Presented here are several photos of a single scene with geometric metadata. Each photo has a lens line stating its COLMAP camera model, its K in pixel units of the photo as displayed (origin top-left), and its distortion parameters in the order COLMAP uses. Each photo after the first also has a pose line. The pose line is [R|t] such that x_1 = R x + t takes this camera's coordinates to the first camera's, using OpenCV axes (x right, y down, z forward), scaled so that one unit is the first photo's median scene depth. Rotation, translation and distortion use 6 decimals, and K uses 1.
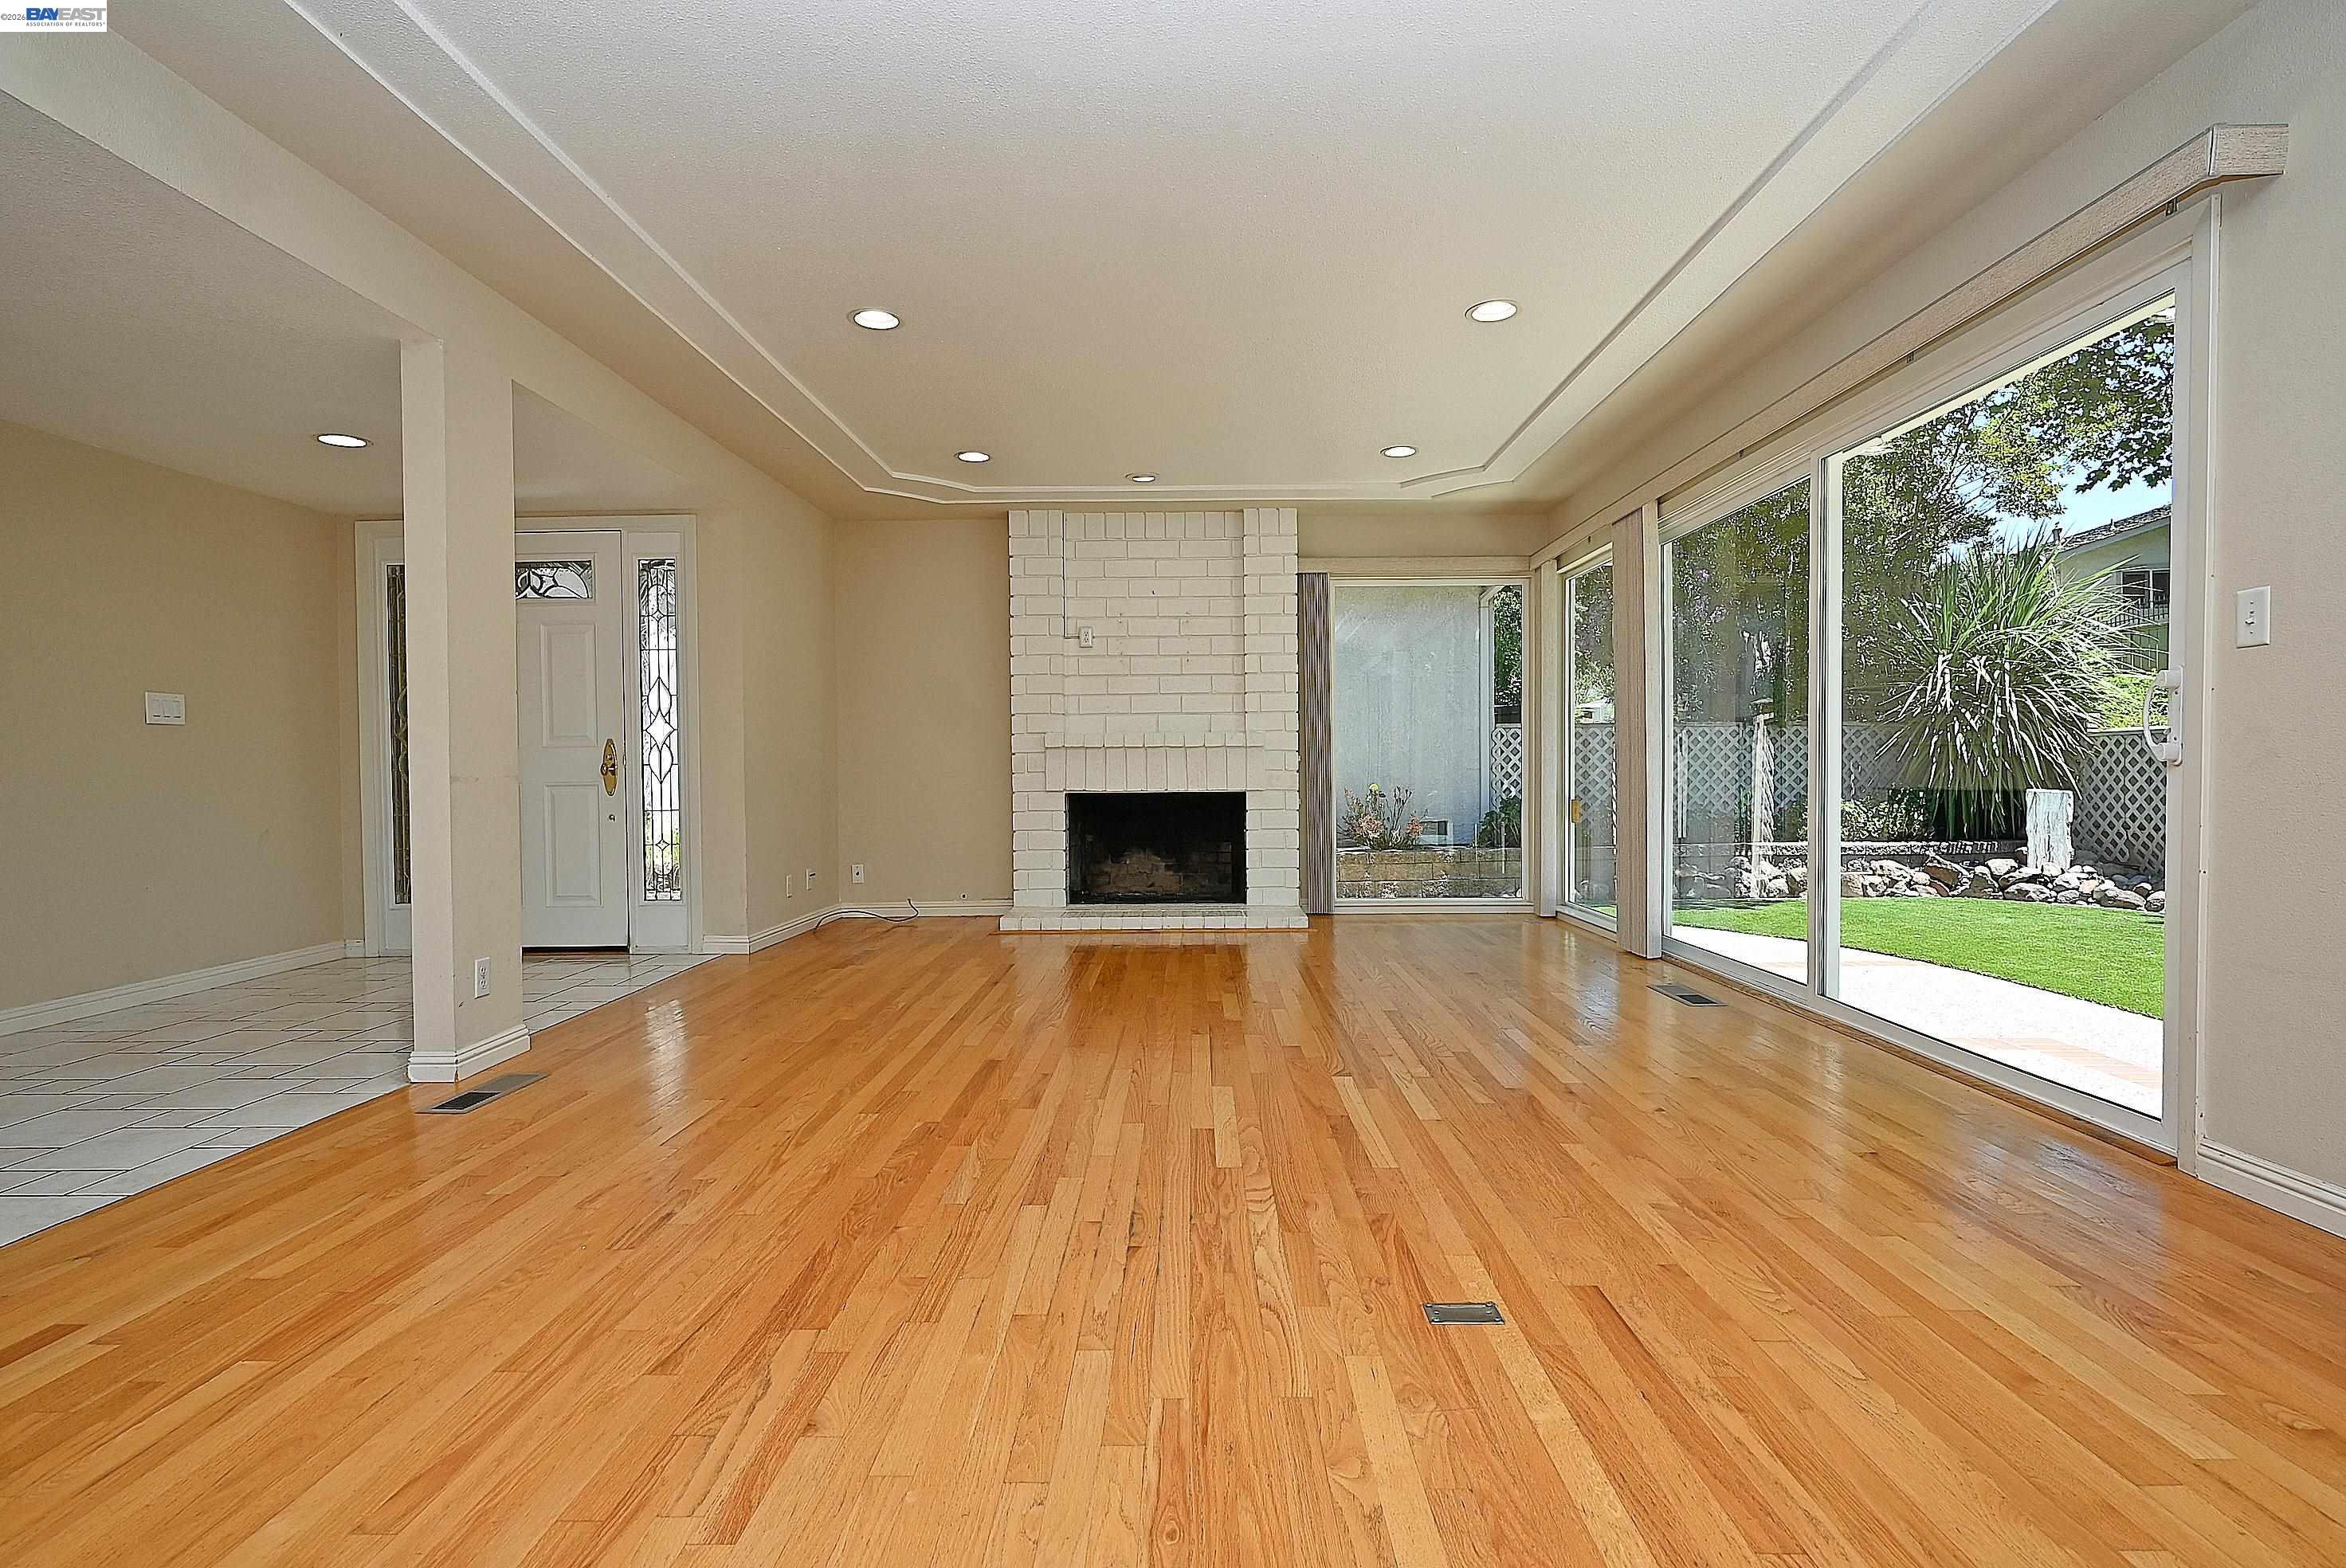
lens RADIAL K [[1145.2, 0, 1173.0], [0, 1145.2, 784.0], [0, 0, 1]] dist [0.002253, 0.000000]
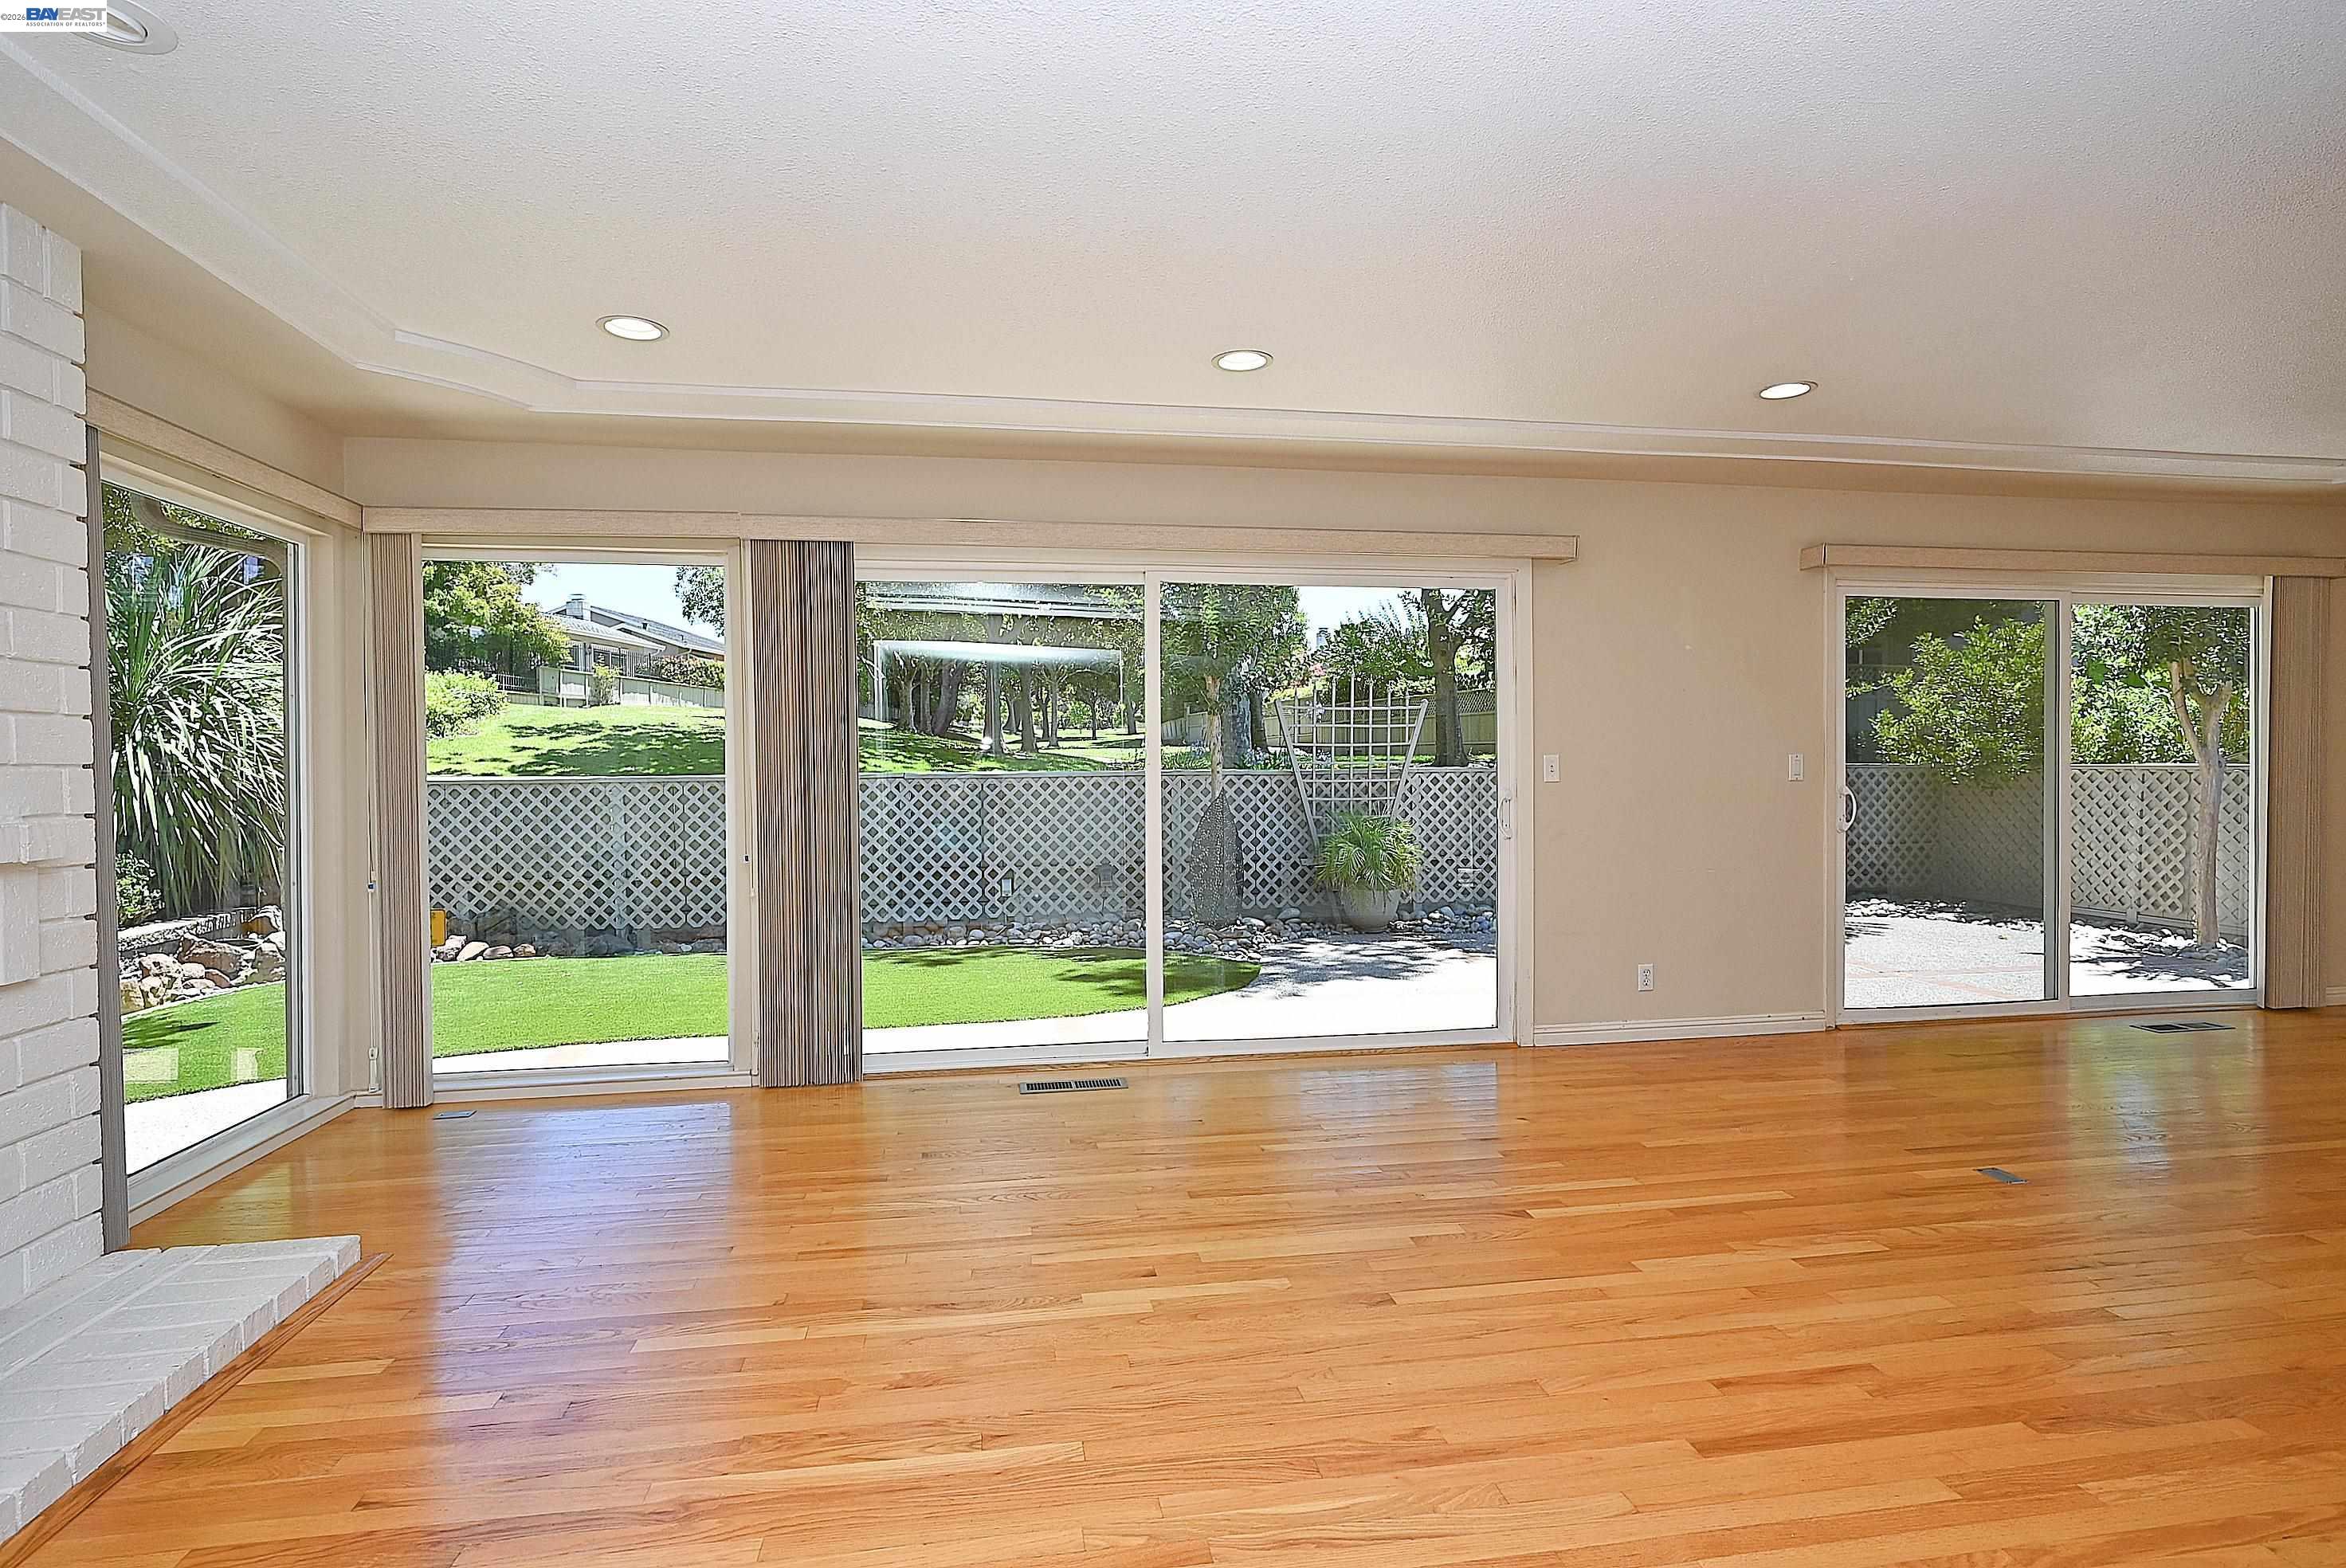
lens RADIAL K [[1160.9, 0, 1174.5], [0, 1160.9, 786.0], [0, 0, 1]] dist [-0.004359, 0.001911]
pose [[-0.177176, -0.006037, 0.984161, -0.325088], [0.023756, 0.999664, 0.010409, -0.047905], [-0.983892, 0.025224, -0.176973, 0.650914]]
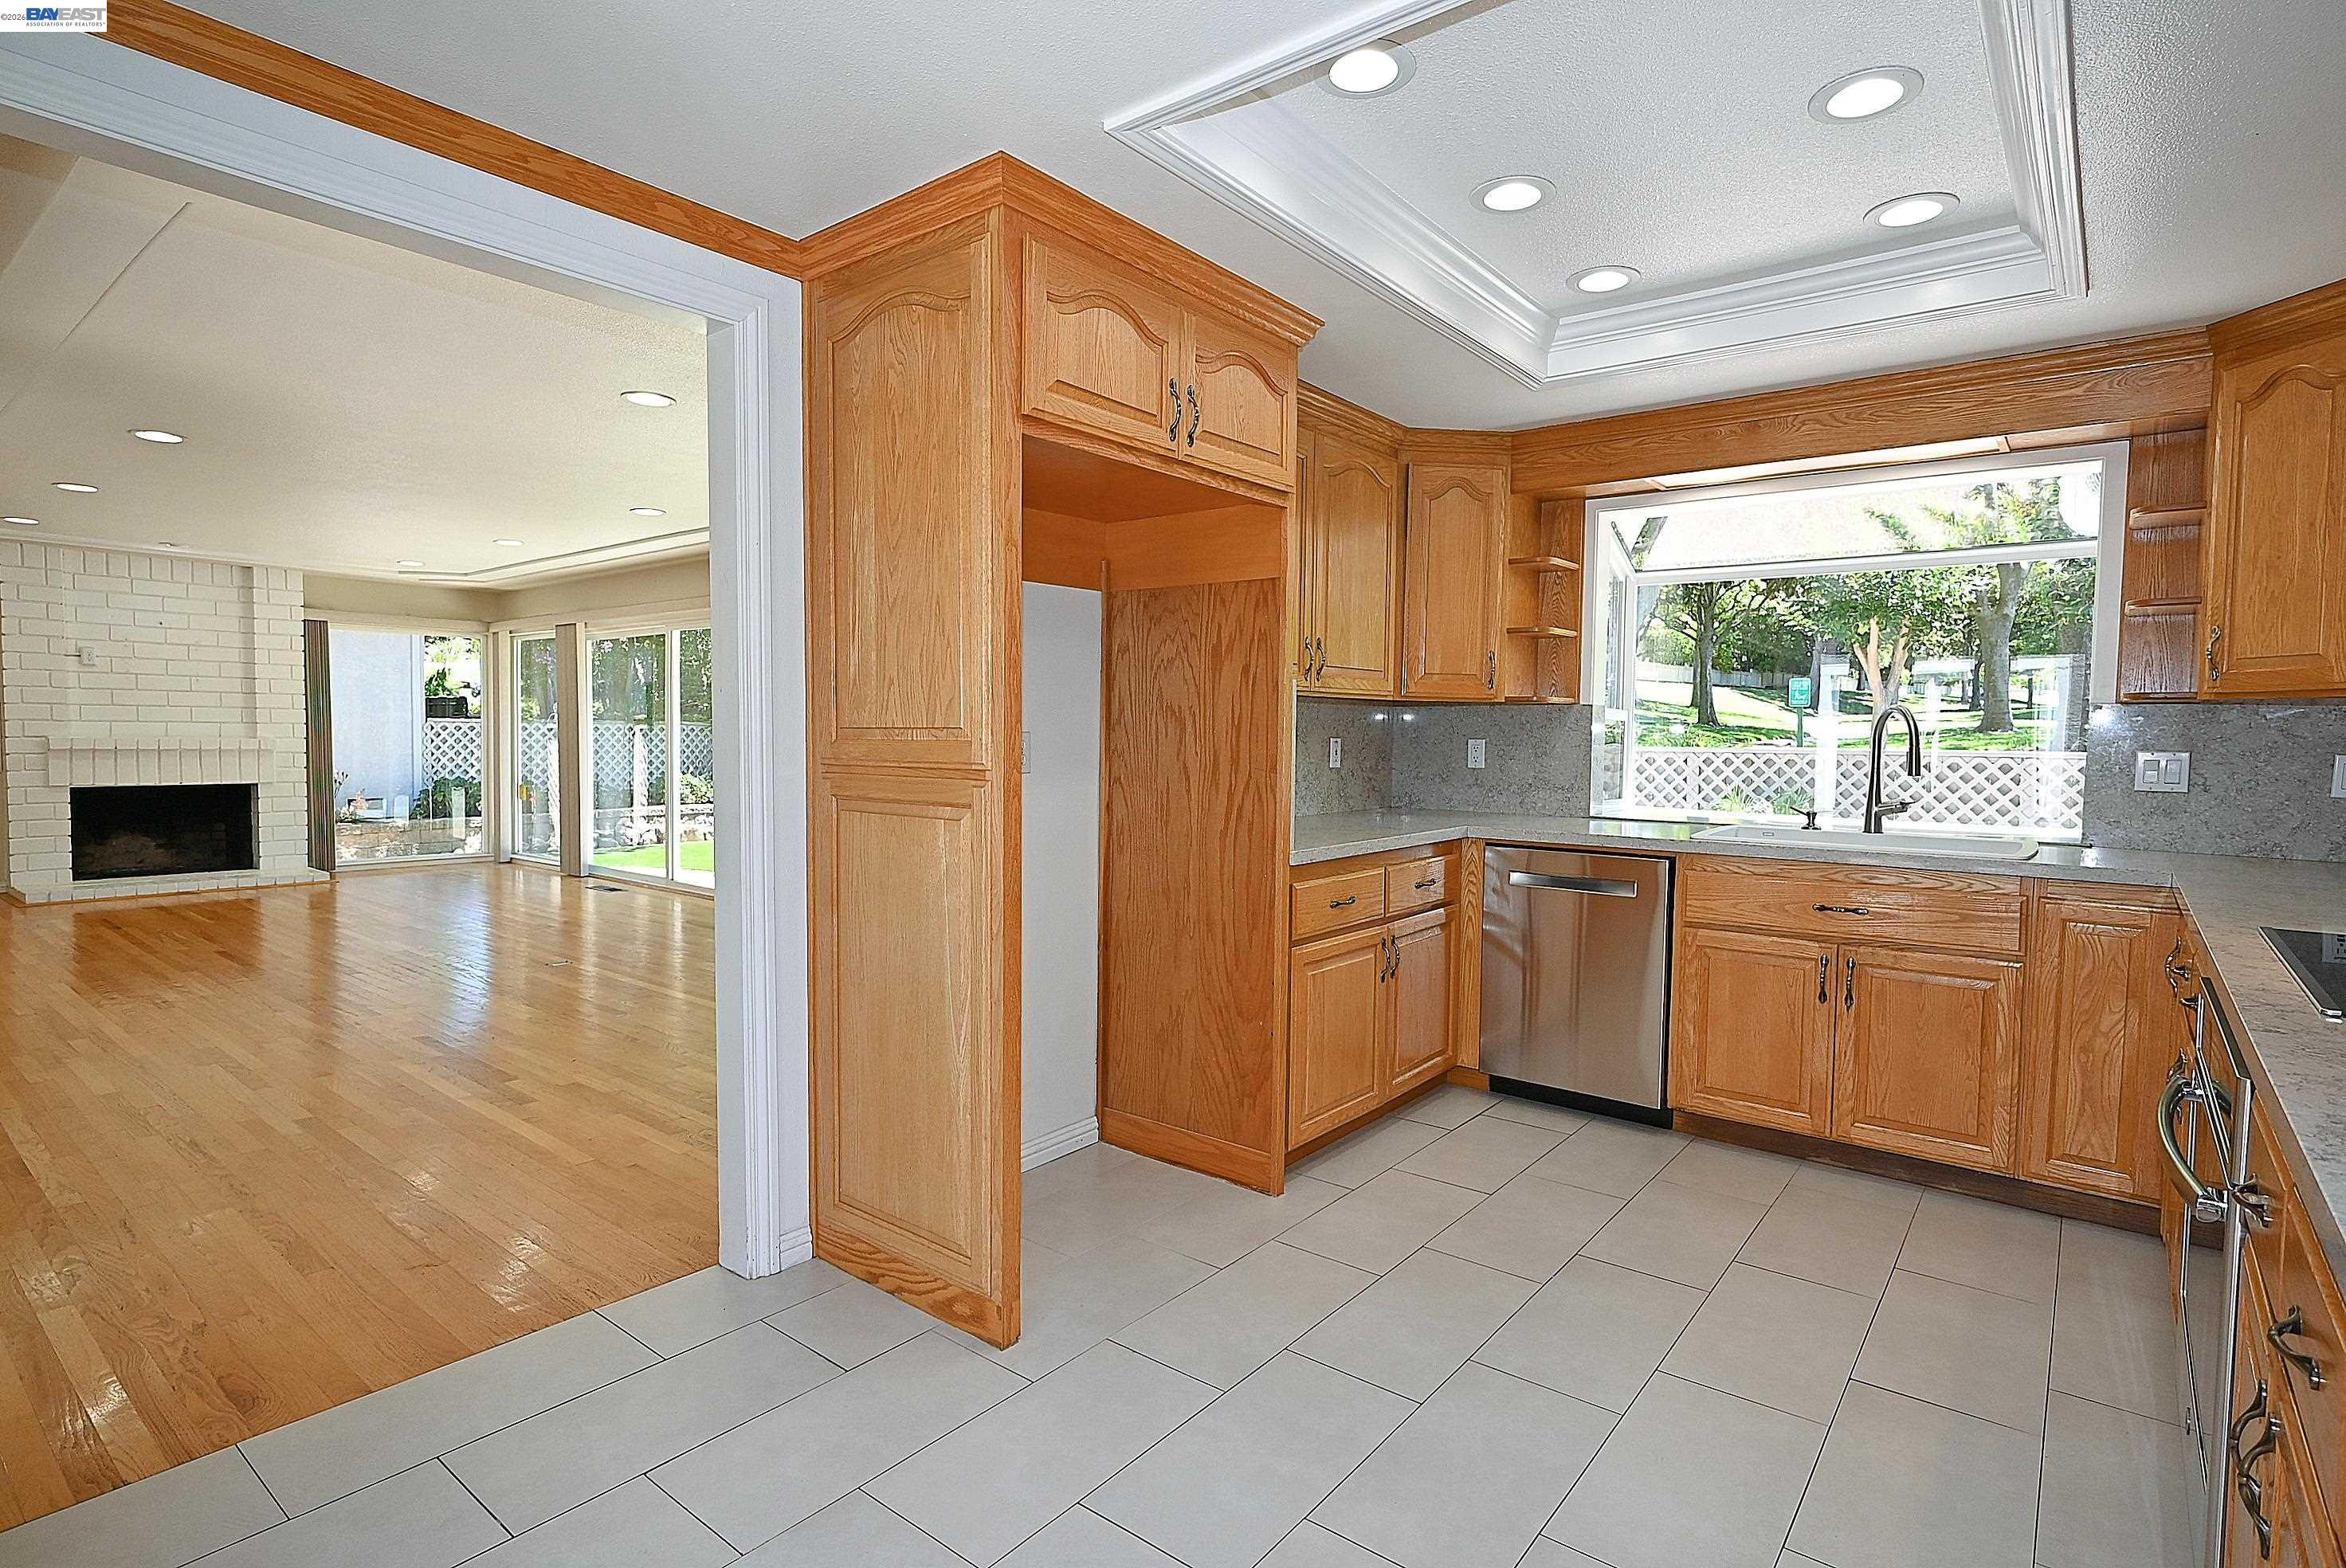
lens RADIAL K [[1168.6, 0, 1175.8], [0, 1168.6, 786.1], [0, 0, 1]] dist [-0.000940, 0.001353]
pose [[0.612545, -0.020124, 0.790179, -0.317690], [-0.007352, 0.999488, 0.031154, -0.035754], [-0.790401, -0.024892, 0.612084, -0.590156]]
